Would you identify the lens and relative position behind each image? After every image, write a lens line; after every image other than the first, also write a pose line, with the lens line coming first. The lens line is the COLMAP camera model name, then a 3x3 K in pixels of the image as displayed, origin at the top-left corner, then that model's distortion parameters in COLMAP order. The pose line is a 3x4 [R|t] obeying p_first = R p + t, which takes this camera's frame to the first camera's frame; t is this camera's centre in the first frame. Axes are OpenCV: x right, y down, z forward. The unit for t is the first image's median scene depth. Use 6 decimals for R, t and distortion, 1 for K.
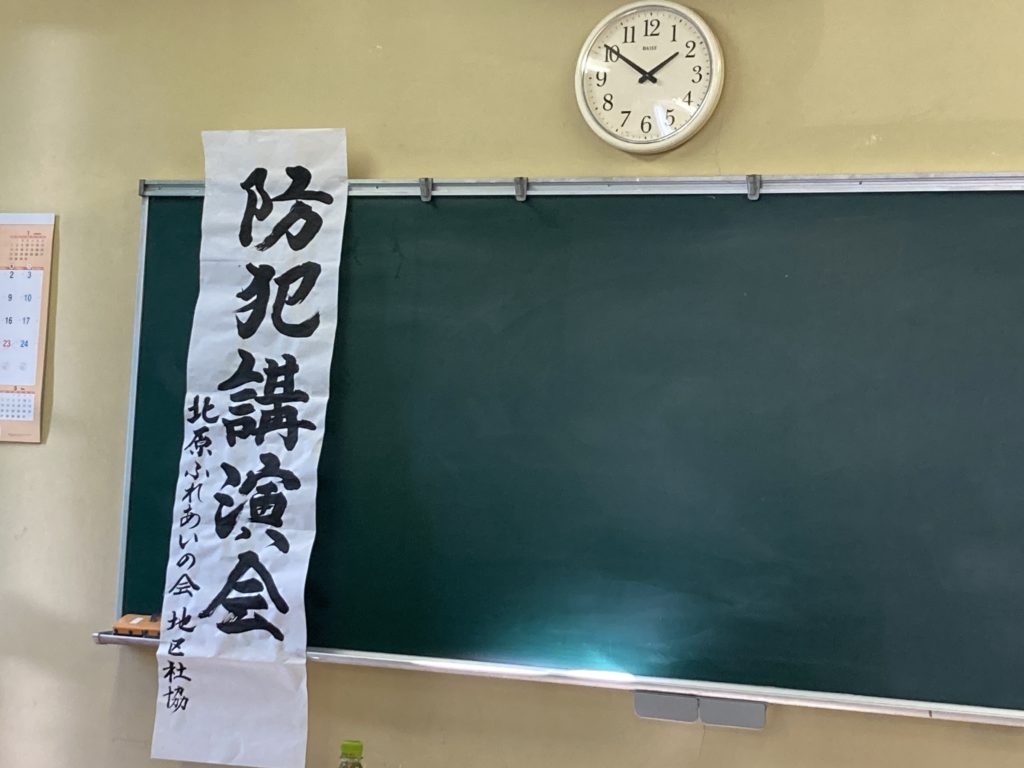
lens RADIAL K [[2136.5, 0, 512.0], [0, 2136.5, 384.0], [0, 0, 1]] dist [0.207773, -0.101822]
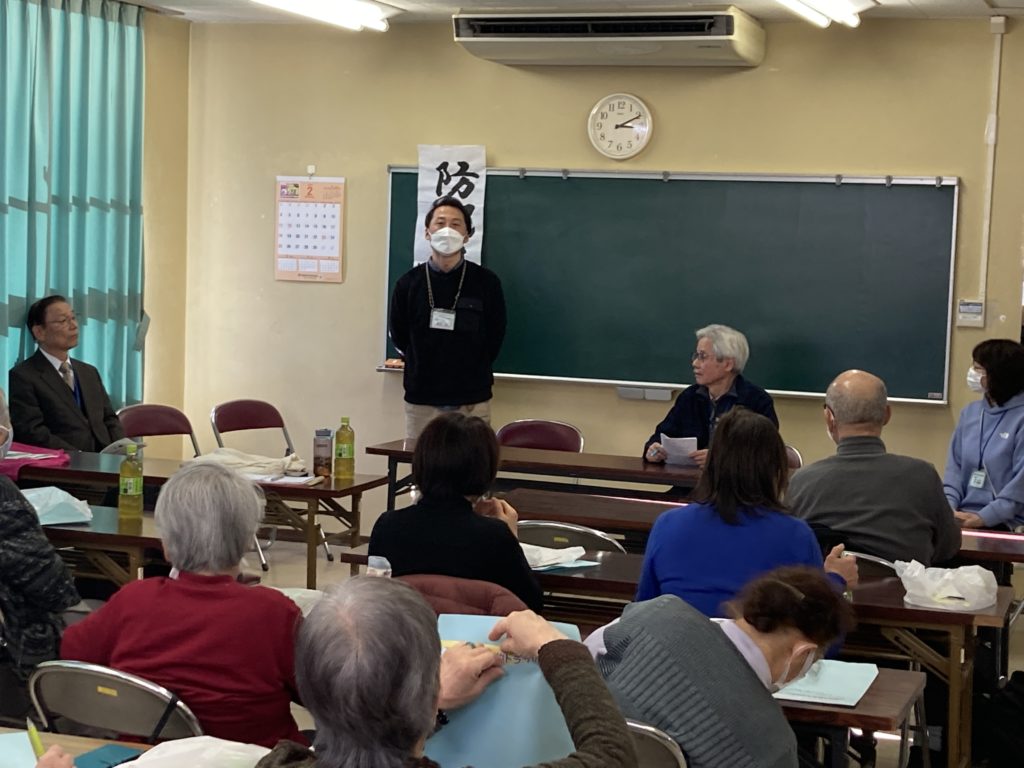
lens RADIAL K [[1944.7, 0, 512.0], [0, 1944.7, 384.0], [0, 0, 1]] dist [0.424845, 0.058110]
pose [[0.997127, -0.025991, 0.071147, -0.200641], [0.016030, 0.990420, 0.137151, -0.150565], [-0.074030, -0.135617, 0.987992, -1.074275]]
